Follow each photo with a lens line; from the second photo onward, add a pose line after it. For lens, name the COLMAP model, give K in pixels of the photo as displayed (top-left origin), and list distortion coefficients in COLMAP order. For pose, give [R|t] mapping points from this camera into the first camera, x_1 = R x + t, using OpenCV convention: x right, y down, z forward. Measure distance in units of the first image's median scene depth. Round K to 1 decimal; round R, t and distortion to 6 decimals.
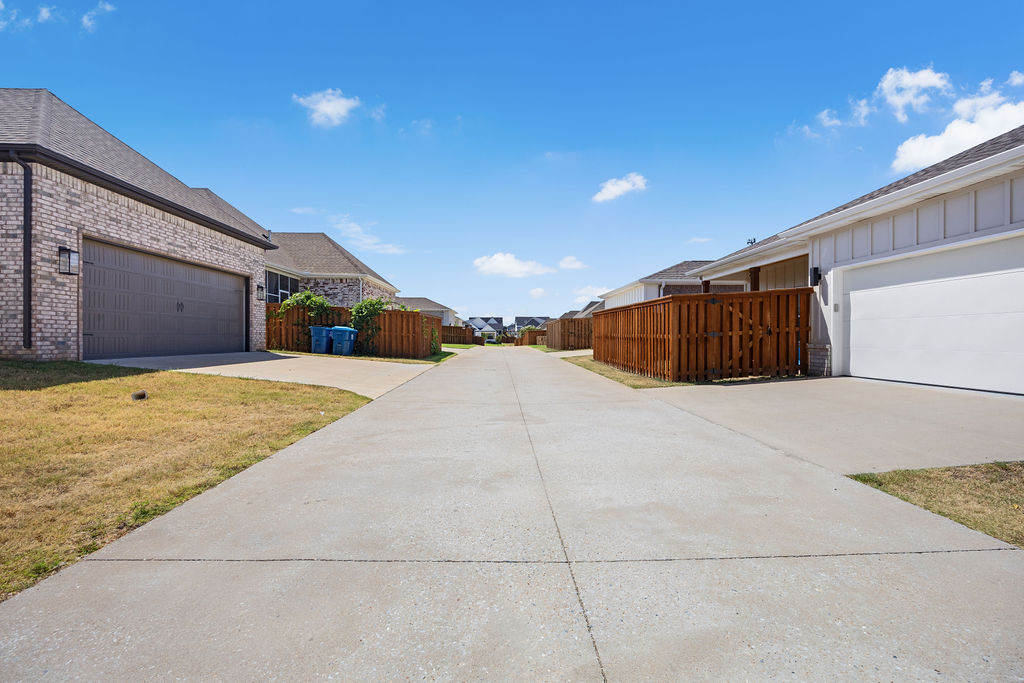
lens RADIAL K [[417.0, 0, 512.0], [0, 417.0, 341.5], [0, 0, 1]] dist [0.011534, 0.000136]
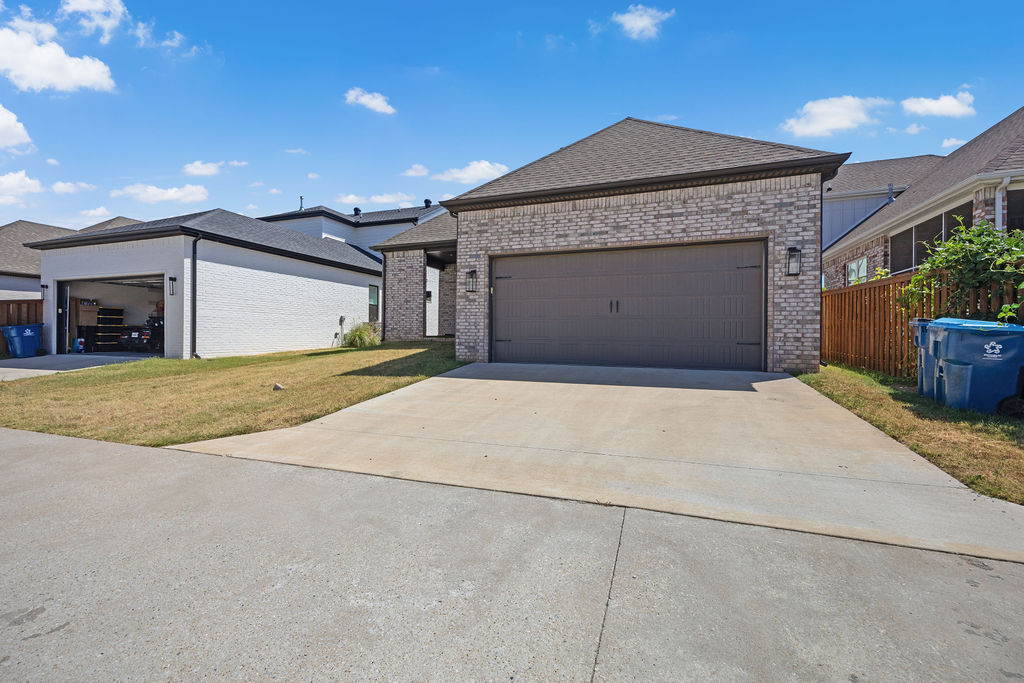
lens RADIAL K [[417.0, 0, 512.0], [0, 417.0, 341.5], [0, 0, 1]] dist [0.011534, 0.000136]
pose [[-0.375759, 0.006483, -0.926695, 0.036418], [-0.015572, 0.999790, 0.013309, -0.030102], [0.926586, 0.019431, -0.375580, 1.488088]]
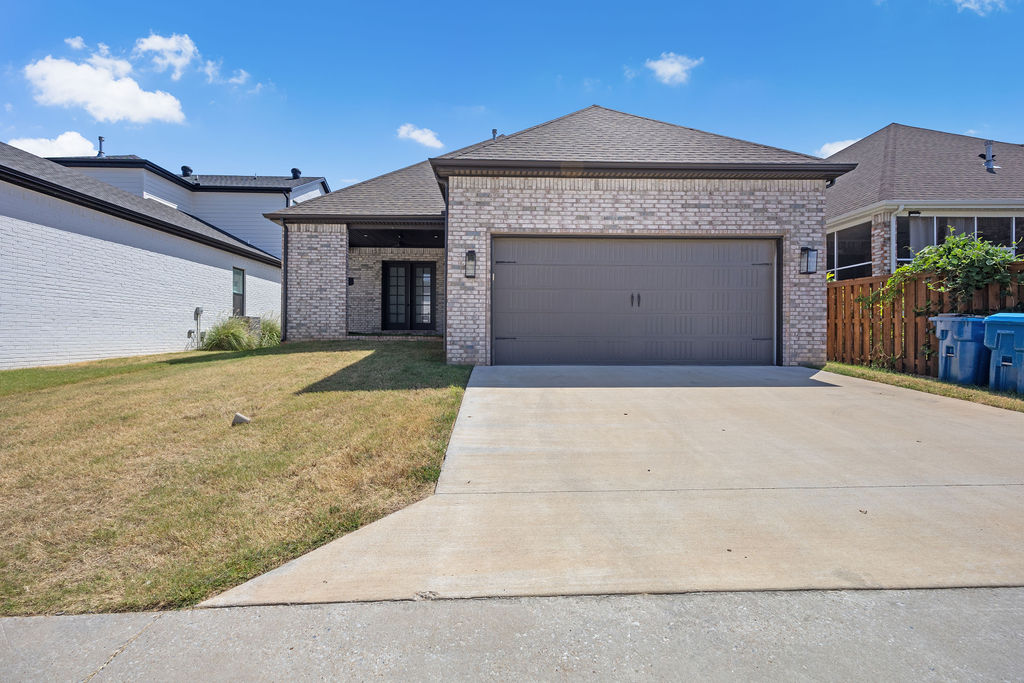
lens RADIAL K [[415.0, 0, 511.6], [0, 415.0, 337.5], [0, 0, 1]] dist [0.011698, -0.000116]
pose [[-0.005420, 0.001938, -0.999983, -0.075533], [-0.009213, 0.999956, 0.001988, -0.020794], [0.999943, 0.009224, -0.005402, 1.043510]]
